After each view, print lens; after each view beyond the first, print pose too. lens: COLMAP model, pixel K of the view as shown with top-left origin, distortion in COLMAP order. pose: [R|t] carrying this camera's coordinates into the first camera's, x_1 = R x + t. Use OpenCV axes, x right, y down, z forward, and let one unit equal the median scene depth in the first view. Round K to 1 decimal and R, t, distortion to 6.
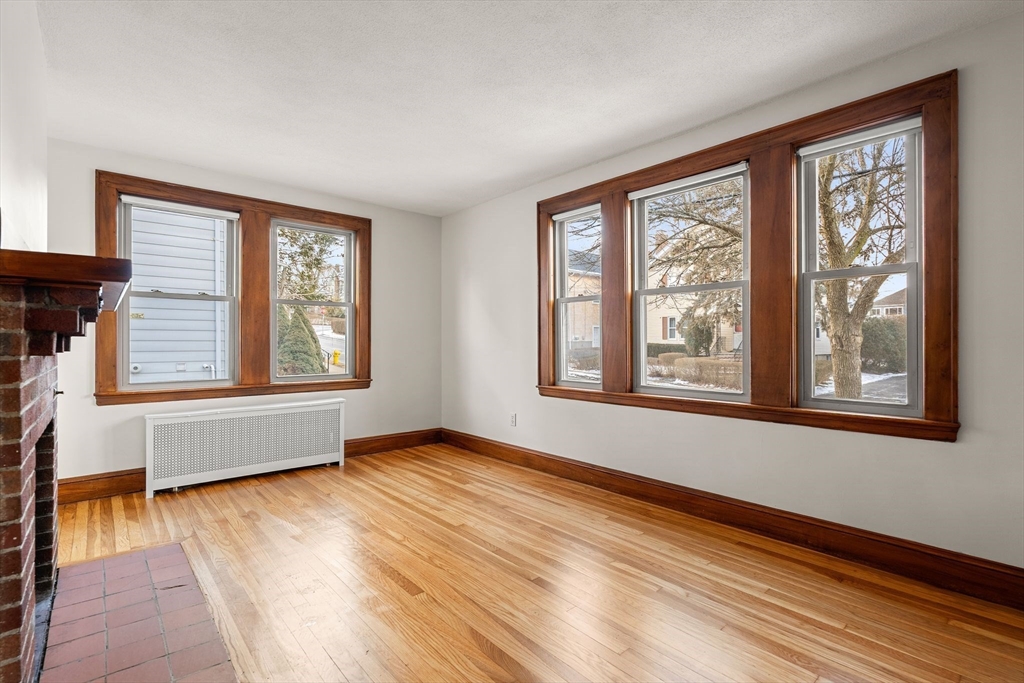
lens RADIAL K [[472.7, 0, 515.7], [0, 472.7, 337.2], [0, 0, 1]] dist [-0.005029, 0.002257]
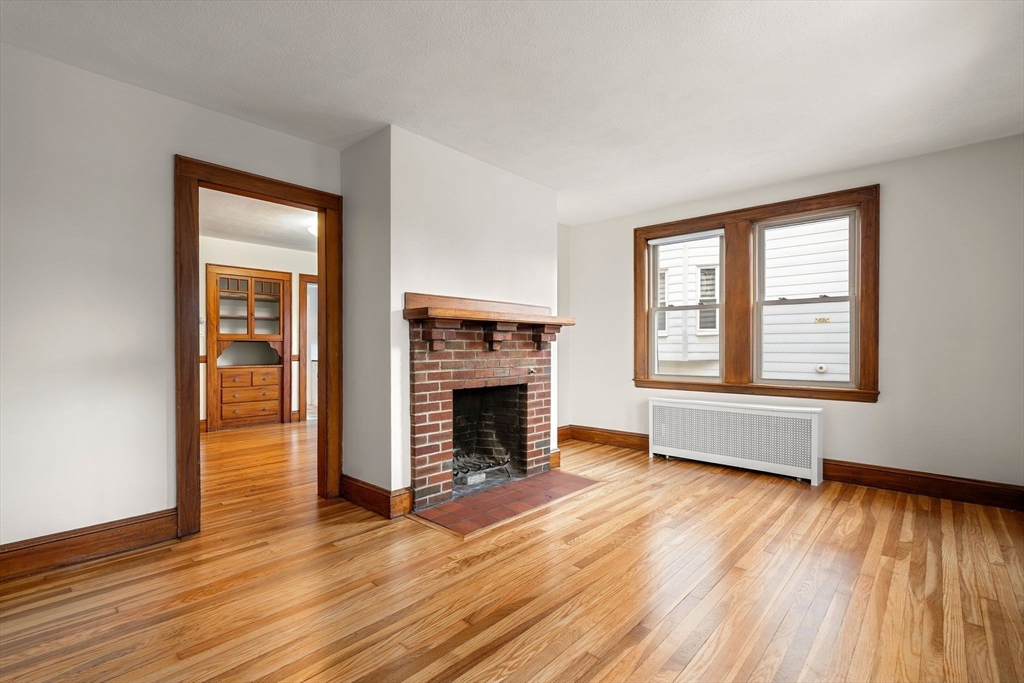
lens RADIAL K [[472.7, 0, 510.0], [0, 472.7, 349.8], [0, 0, 1]] dist [-0.005029, 0.002257]
pose [[0.108417, 0.009961, -0.994056, 0.500847], [0.015721, 0.999808, 0.011733, 0.002347], [0.993981, -0.016900, 0.108239, 0.403186]]
